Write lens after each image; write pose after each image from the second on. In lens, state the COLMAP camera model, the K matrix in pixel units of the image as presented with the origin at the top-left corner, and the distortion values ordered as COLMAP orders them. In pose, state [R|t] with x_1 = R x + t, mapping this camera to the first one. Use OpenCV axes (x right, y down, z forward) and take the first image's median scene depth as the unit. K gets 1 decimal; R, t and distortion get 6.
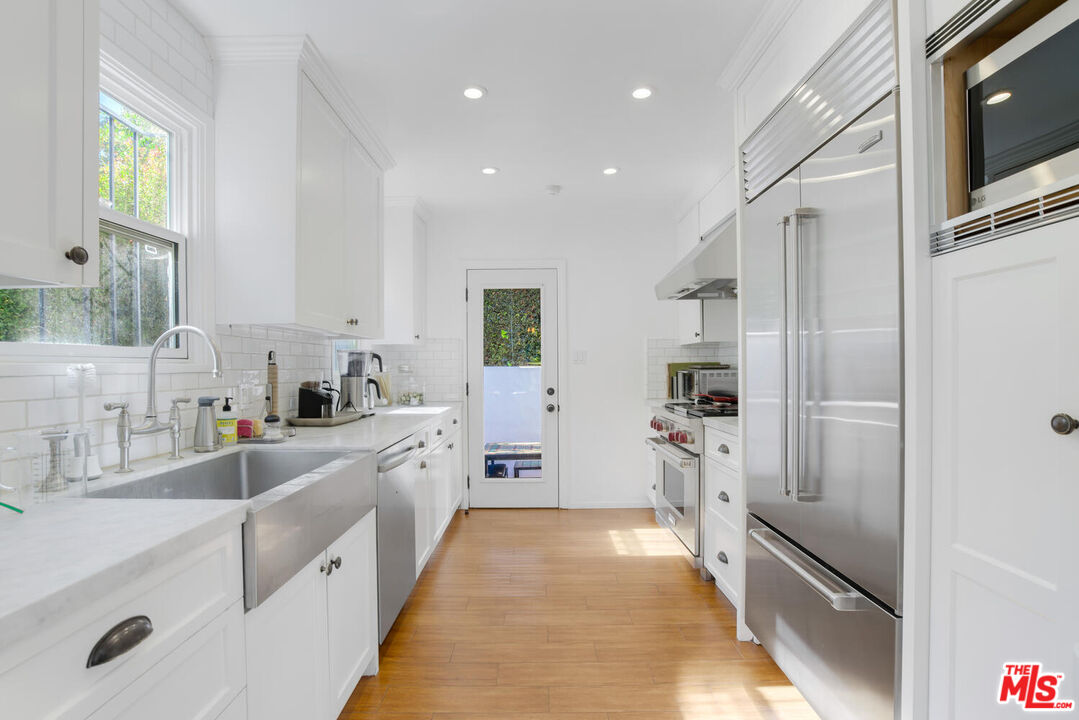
lens RADIAL K [[498.8, 0, 536.1], [0, 498.8, 364.3], [0, 0, 1]] dist [-0.043838, 0.018500]
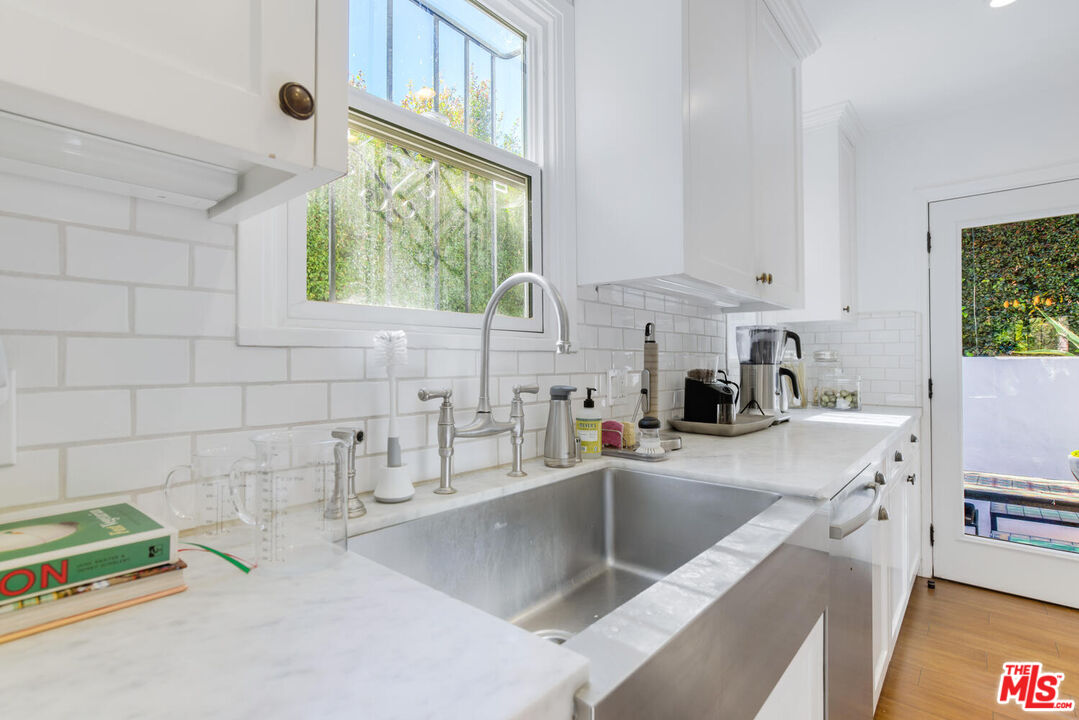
lens RADIAL K [[526.1, 0, 532.0], [0, 526.1, 360.2], [0, 0, 1]] dist [-0.036315, 0.015118]
pose [[0.751691, 0.005421, -0.659493, -0.160150], [-0.001847, 0.999980, 0.006114, 0.019083], [0.659513, -0.003378, 0.751686, 0.310759]]
